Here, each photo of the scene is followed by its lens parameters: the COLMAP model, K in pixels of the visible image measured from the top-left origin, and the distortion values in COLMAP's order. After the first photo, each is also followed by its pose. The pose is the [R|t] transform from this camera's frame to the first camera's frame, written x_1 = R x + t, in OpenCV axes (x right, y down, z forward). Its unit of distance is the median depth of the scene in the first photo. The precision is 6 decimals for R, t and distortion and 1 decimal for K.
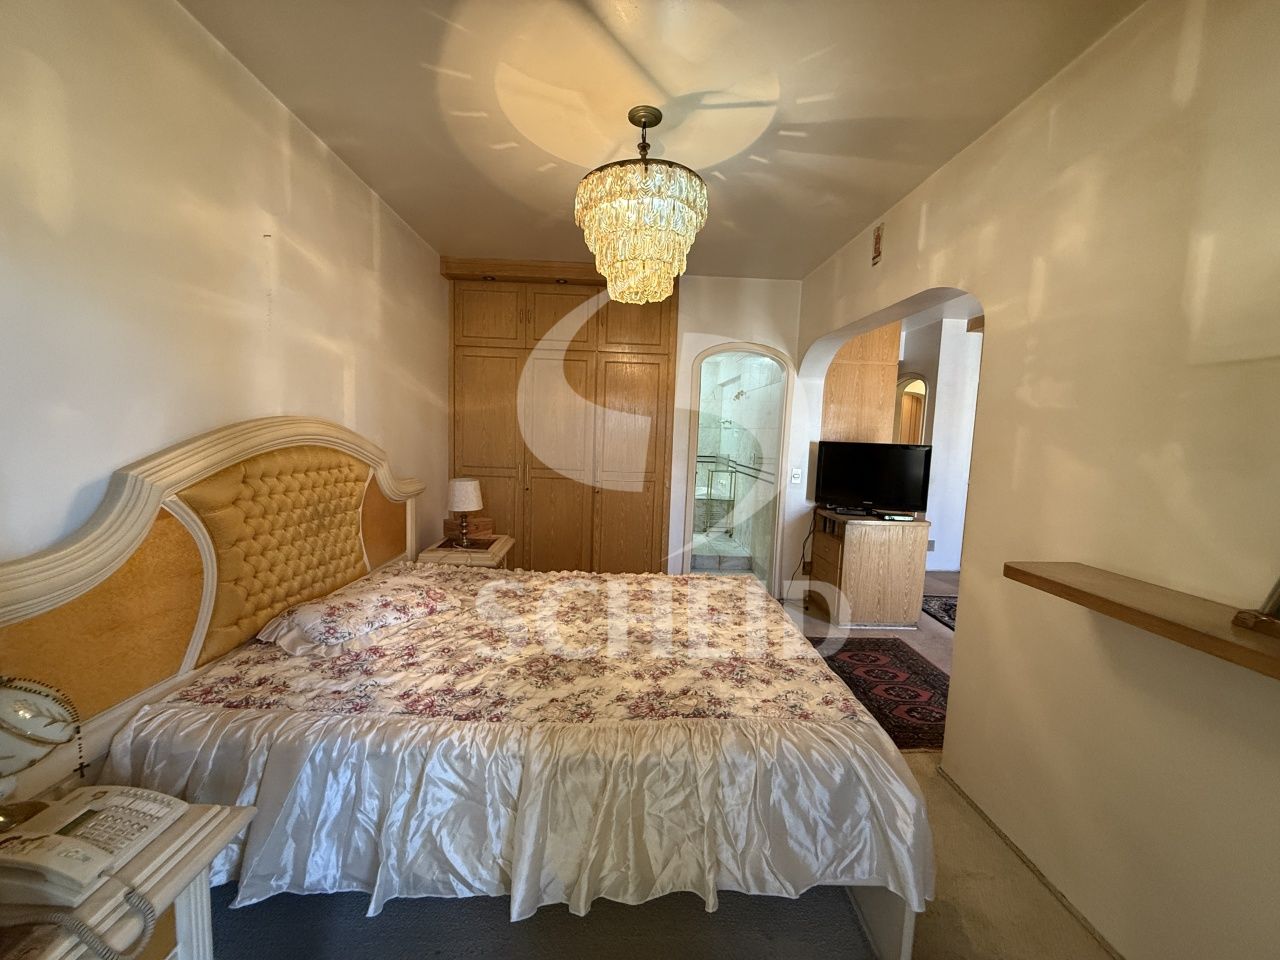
lens RADIAL K [[512.9, 0, 641.9], [0, 512.9, 475.2], [0, 0, 1]] dist [-0.004156, 0.000870]
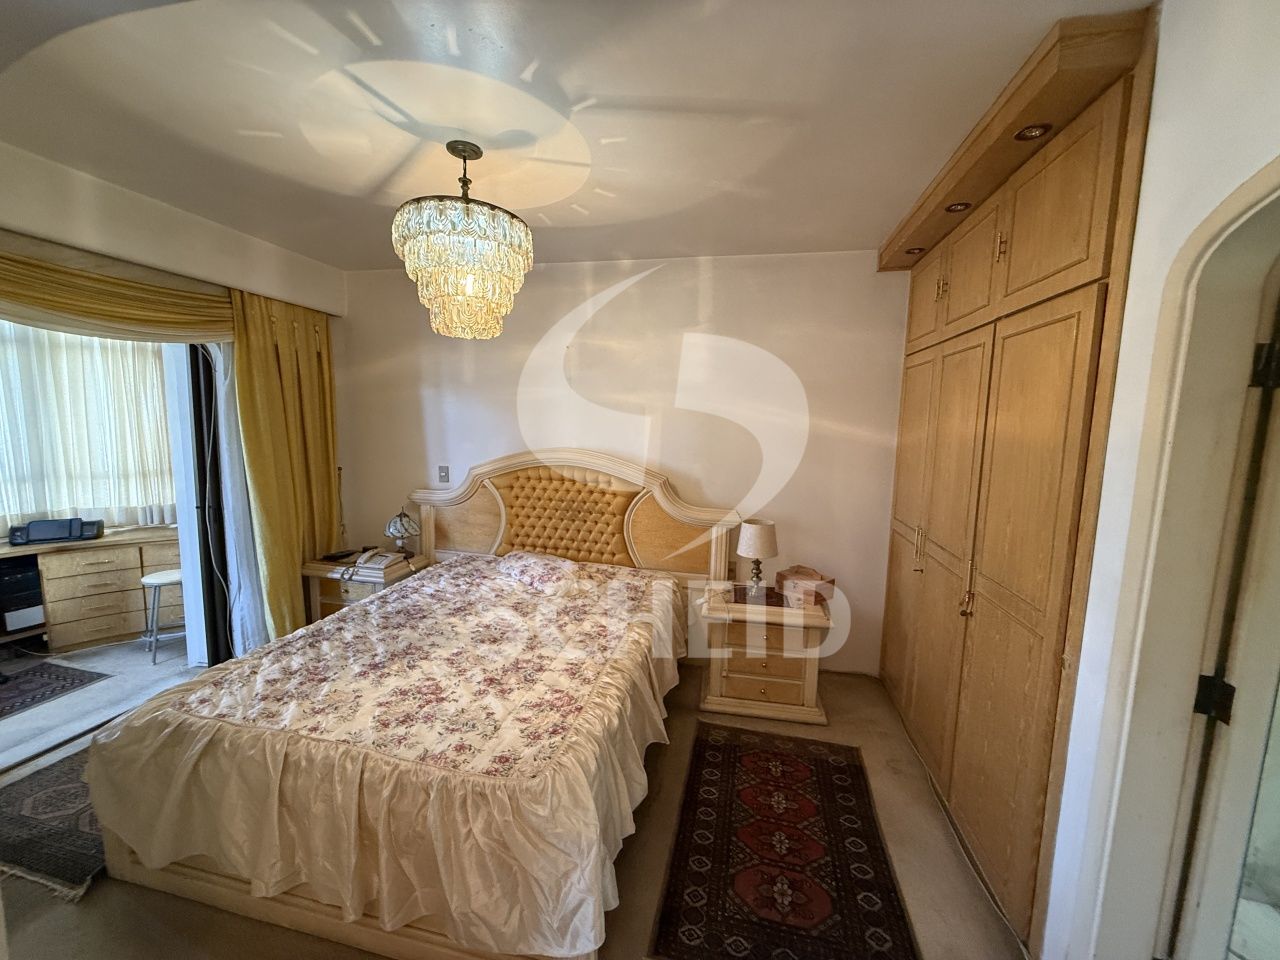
lens RADIAL K [[512.9, 0, 640.0], [0, 512.9, 482.1], [0, 0, 1]] dist [-0.004156, 0.000870]
pose [[-0.235913, 0.080856, -0.968404, 1.046249], [-0.121933, 0.986194, 0.112046, -0.253863], [0.964094, 0.144514, -0.222797, 1.845460]]
